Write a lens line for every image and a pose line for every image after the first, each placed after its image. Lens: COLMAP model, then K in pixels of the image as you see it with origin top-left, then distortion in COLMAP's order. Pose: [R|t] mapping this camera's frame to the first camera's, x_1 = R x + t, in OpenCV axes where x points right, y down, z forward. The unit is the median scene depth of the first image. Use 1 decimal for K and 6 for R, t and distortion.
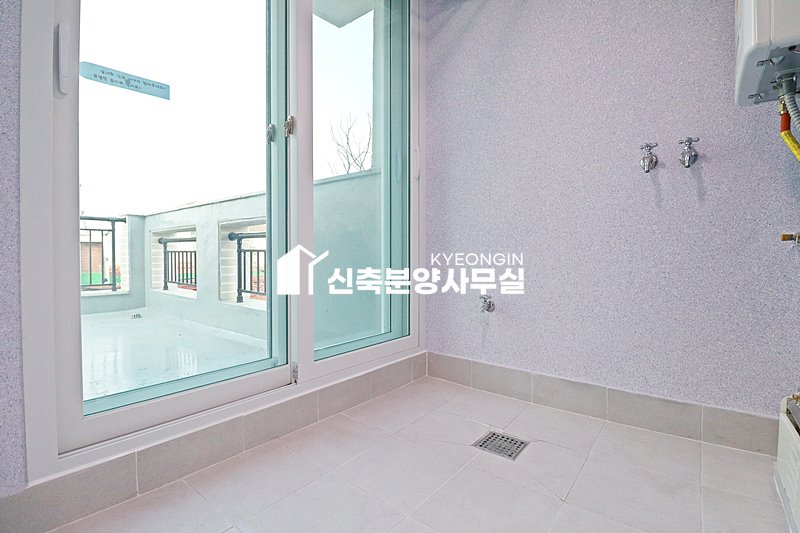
lens RADIAL K [[372.6, 0, 401.5], [0, 372.6, 262.2], [0, 0, 1]] dist [0.000611, -0.013749]
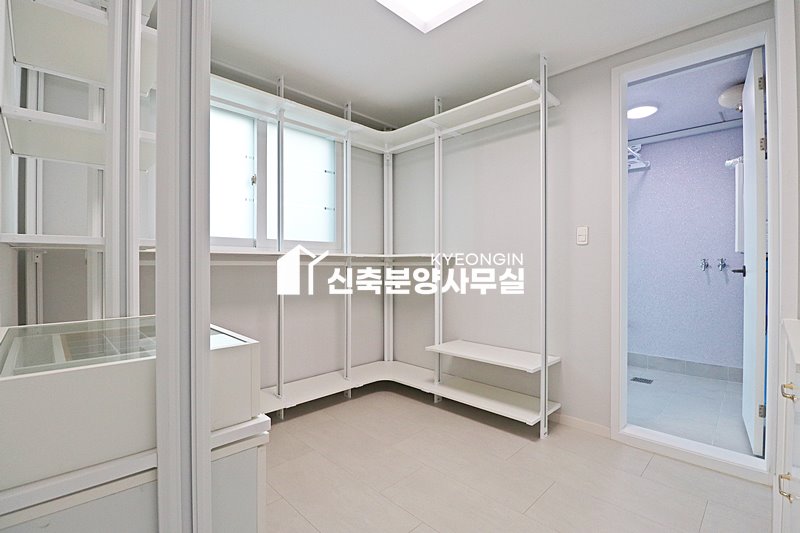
lens RADIAL K [[372.6, 0, 399.6], [0, 372.6, 266.7], [0, 0, 1]] dist [0.000611, -0.013749]
pose [[0.994784, 0.002411, -0.101976, -1.049351], [-0.004491, 0.999786, -0.020180, -0.204560], [0.101906, 0.020532, 0.994582, -1.581965]]
